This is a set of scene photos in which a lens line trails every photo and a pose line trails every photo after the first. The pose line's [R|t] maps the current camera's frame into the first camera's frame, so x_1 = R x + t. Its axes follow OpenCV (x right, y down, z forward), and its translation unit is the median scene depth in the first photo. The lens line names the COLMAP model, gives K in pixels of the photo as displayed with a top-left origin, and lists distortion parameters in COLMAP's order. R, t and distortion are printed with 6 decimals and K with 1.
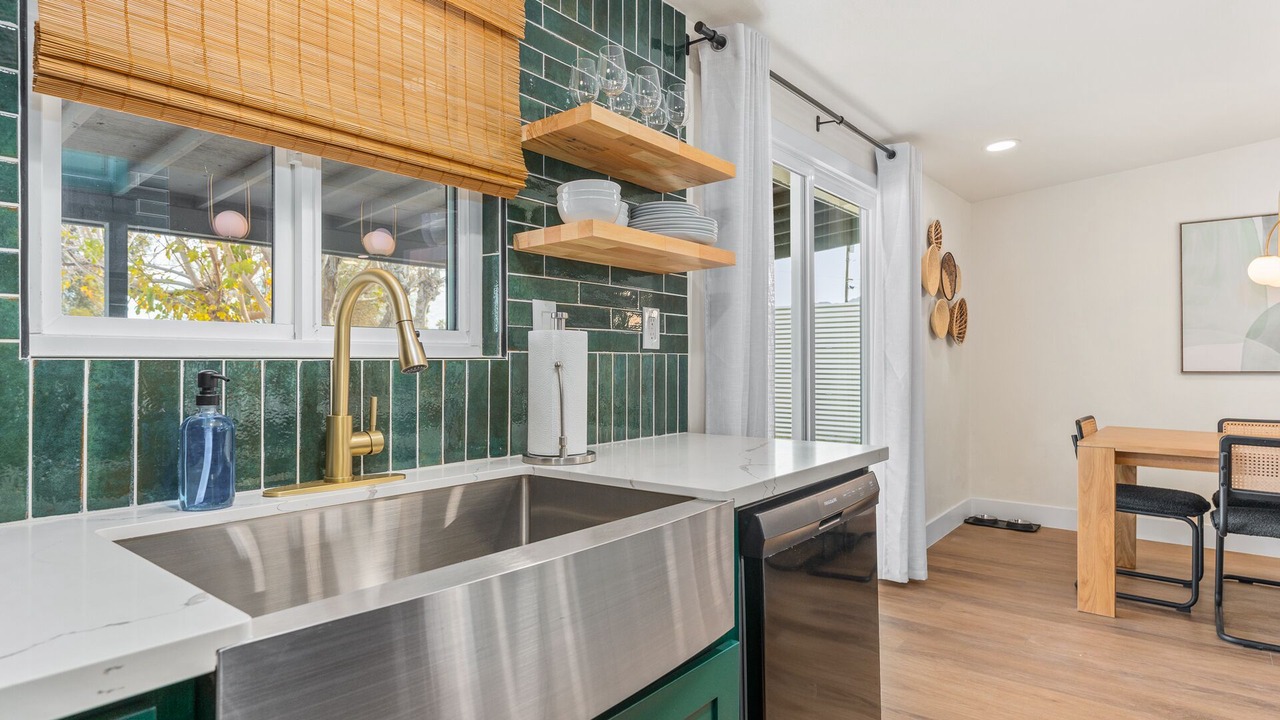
lens RADIAL K [[690.7, 0, 640.0], [0, 690.7, 360.0], [0, 0, 1]] dist [0.000683, 0.000174]
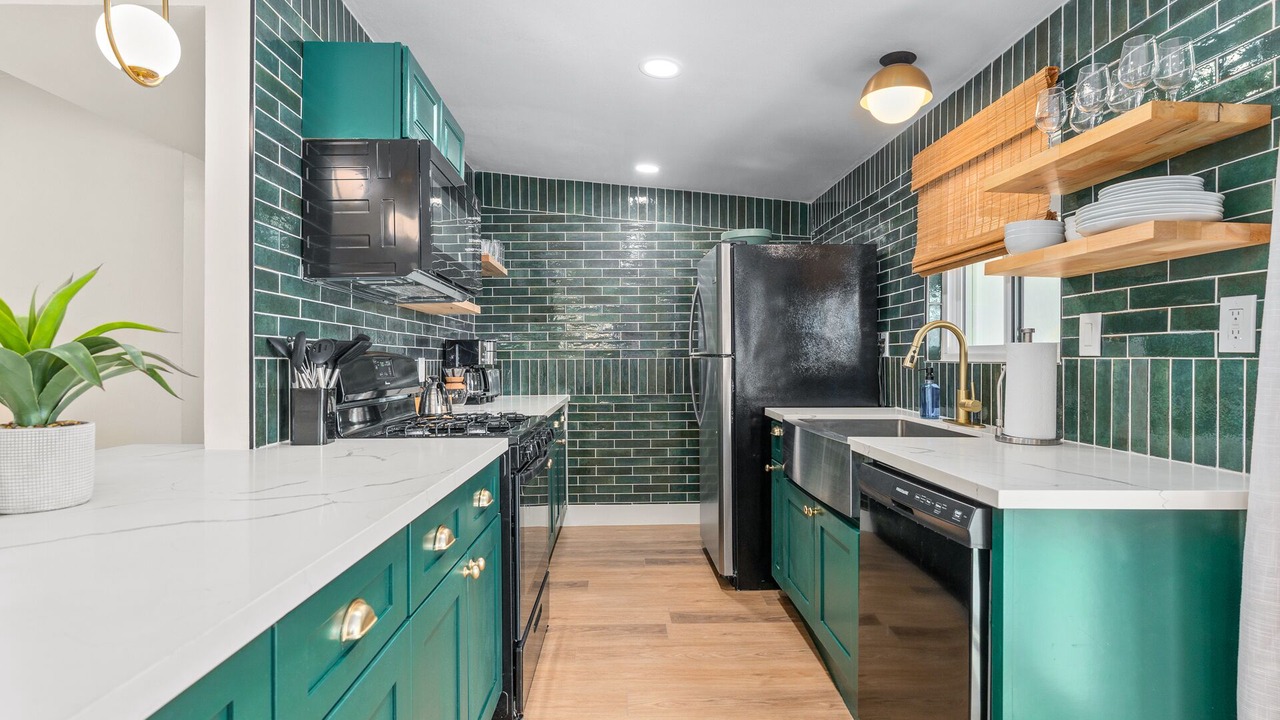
lens RADIAL K [[537.2, 0, 646.2], [0, 537.2, 352.3], [0, 0, 1]] dist [0.000251, -0.000032]
pose [[-0.773129, -0.008068, -0.634198, 1.011568], [-0.002313, 0.999948, -0.009902, -0.010209], [0.634245, -0.006188, -0.773108, 1.225854]]
